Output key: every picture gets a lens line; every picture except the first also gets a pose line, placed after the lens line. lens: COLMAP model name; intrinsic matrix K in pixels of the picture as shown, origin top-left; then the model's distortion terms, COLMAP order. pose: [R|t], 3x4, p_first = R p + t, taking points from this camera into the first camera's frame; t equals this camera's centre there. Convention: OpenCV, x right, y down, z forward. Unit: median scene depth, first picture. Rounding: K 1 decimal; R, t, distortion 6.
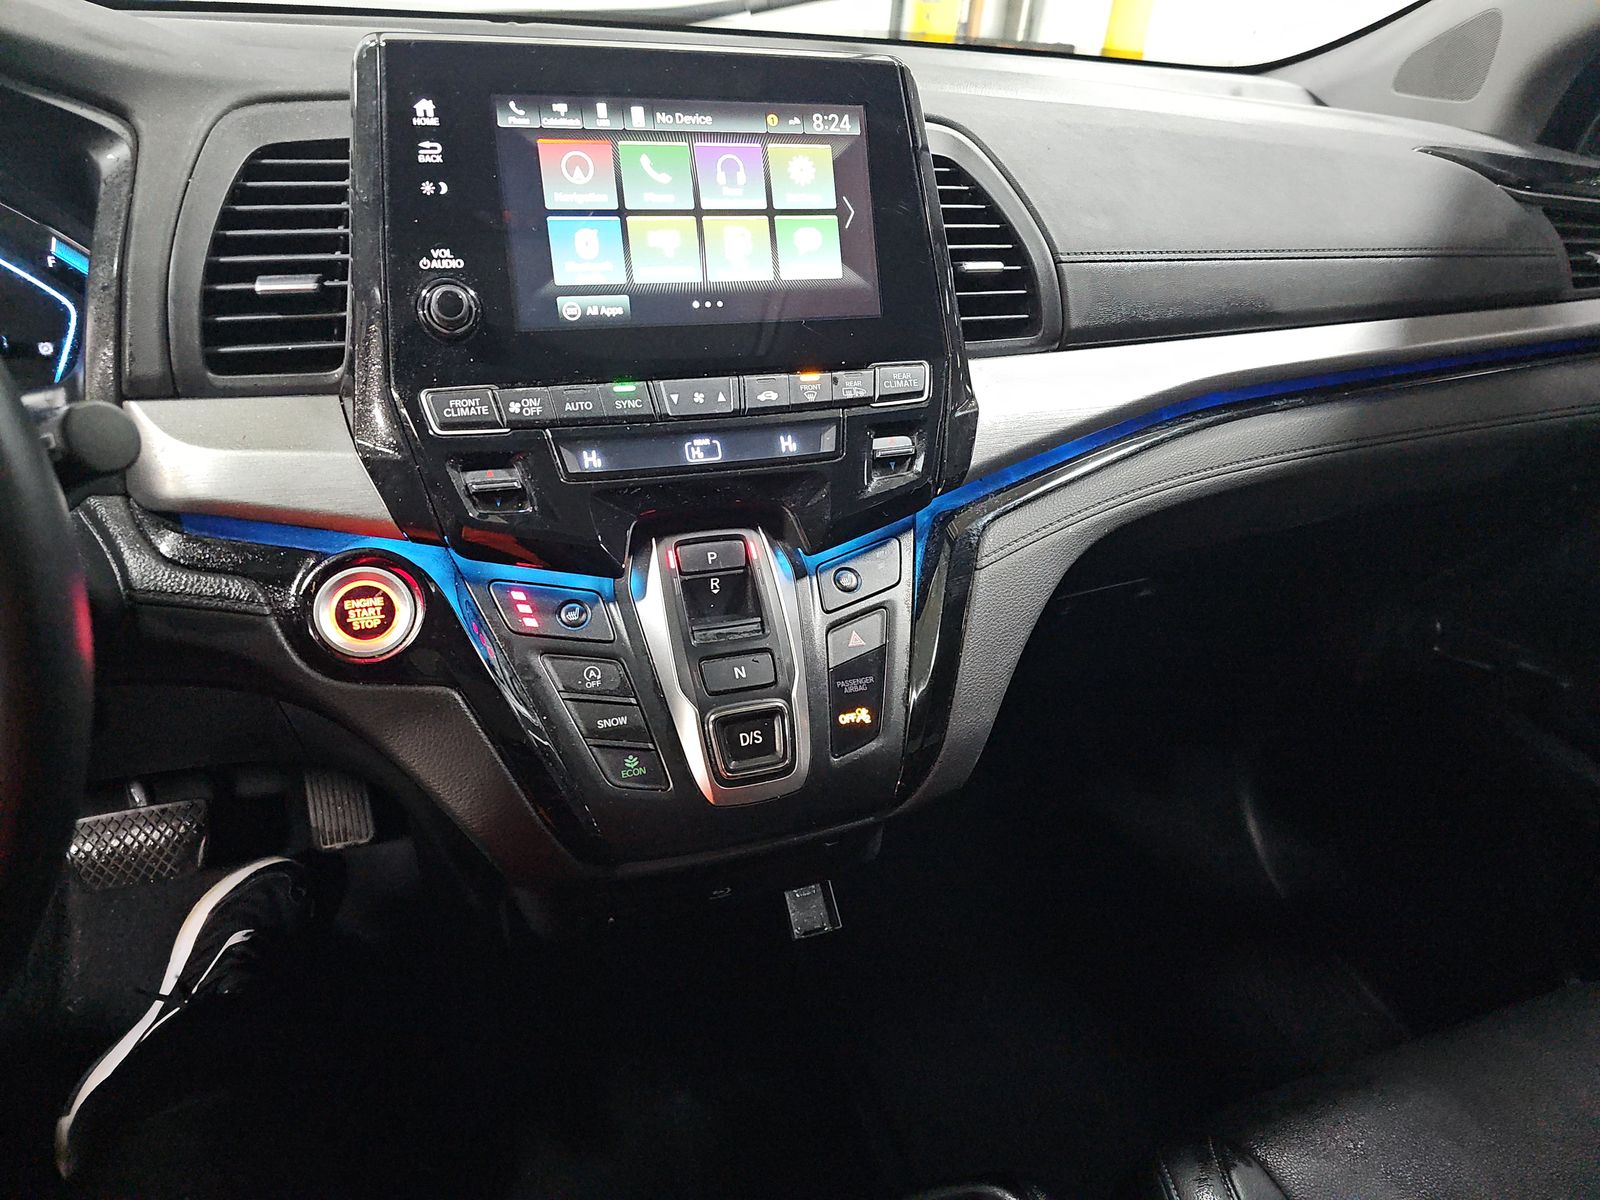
lens RADIAL K [[1069.4, 0, 723.0], [0, 1069.4, 643.2], [0, 0, 1]] dist [0.037222, -0.021511]
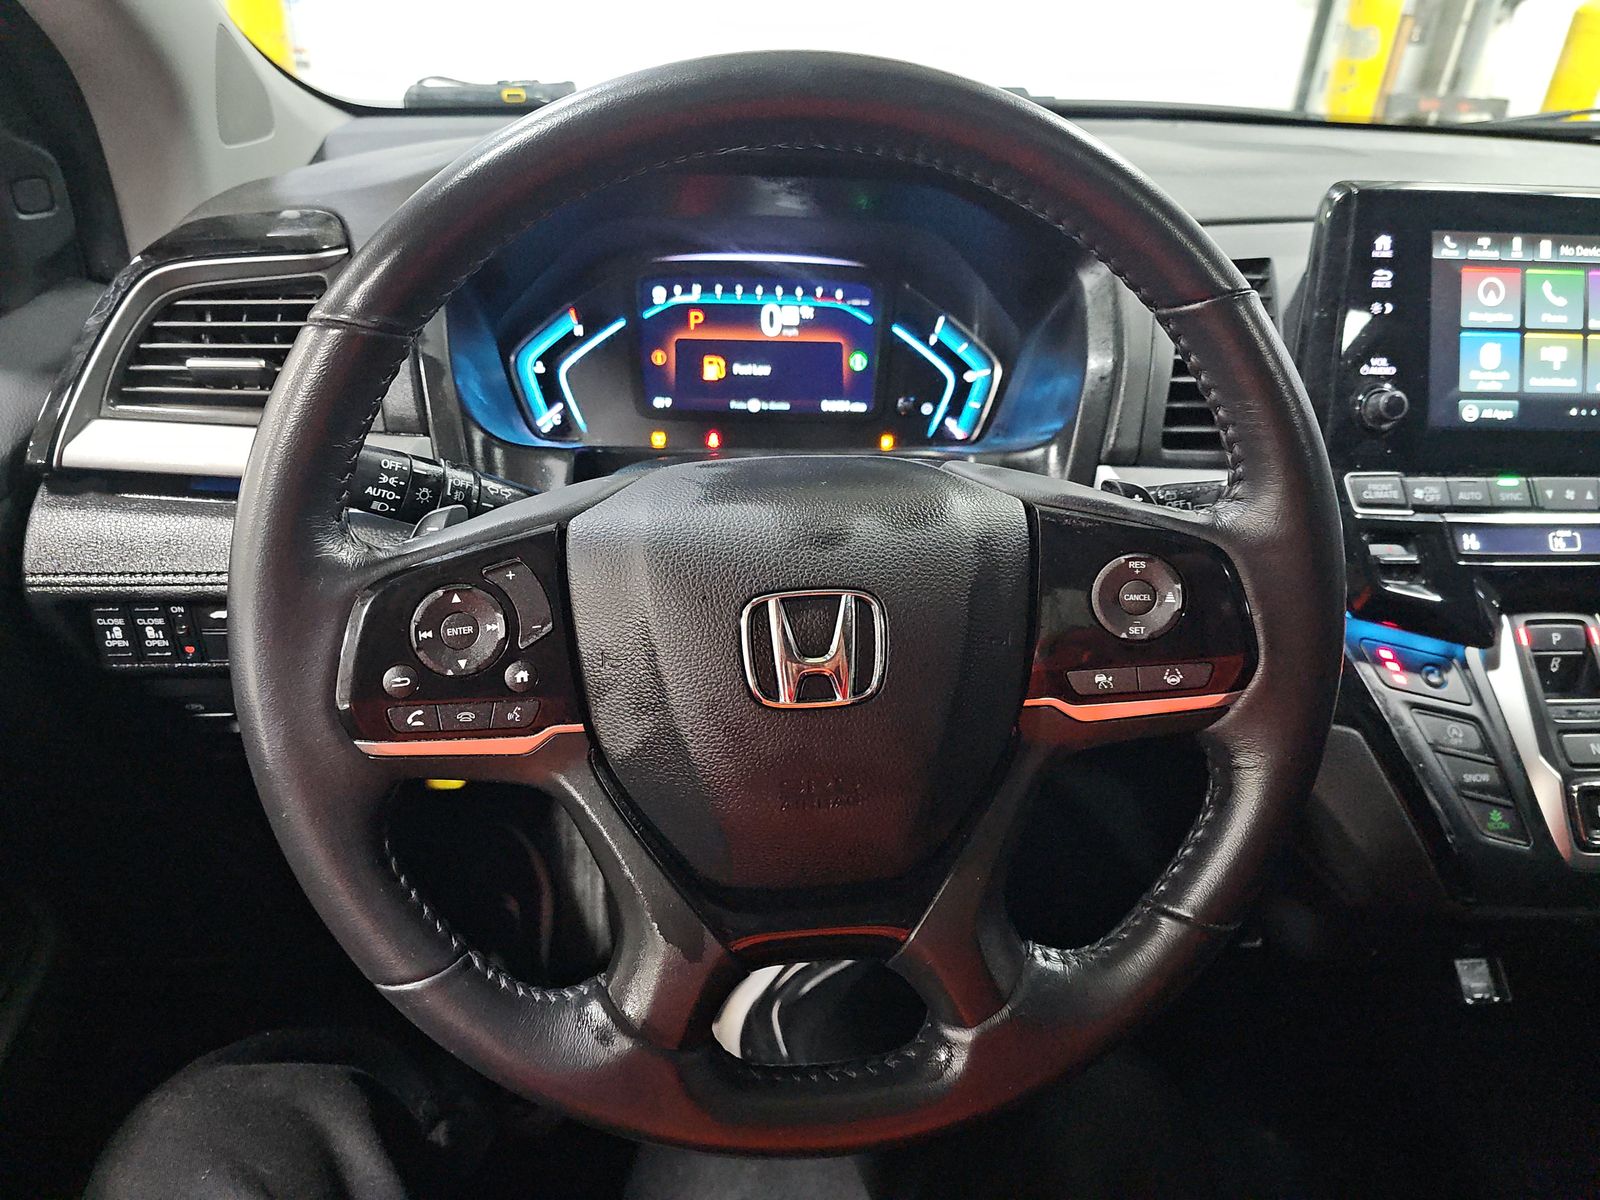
lens RADIAL K [[1069.4, 0, 797.3], [0, 1069.4, 608.6], [0, 0, 1]] dist [0.037222, -0.021511]
pose [[0.972493, 0.106895, -0.206957, -0.573438], [-0.119419, 0.991636, -0.048965, 0.038864], [0.199992, 0.072333, 0.977124, -0.252155]]
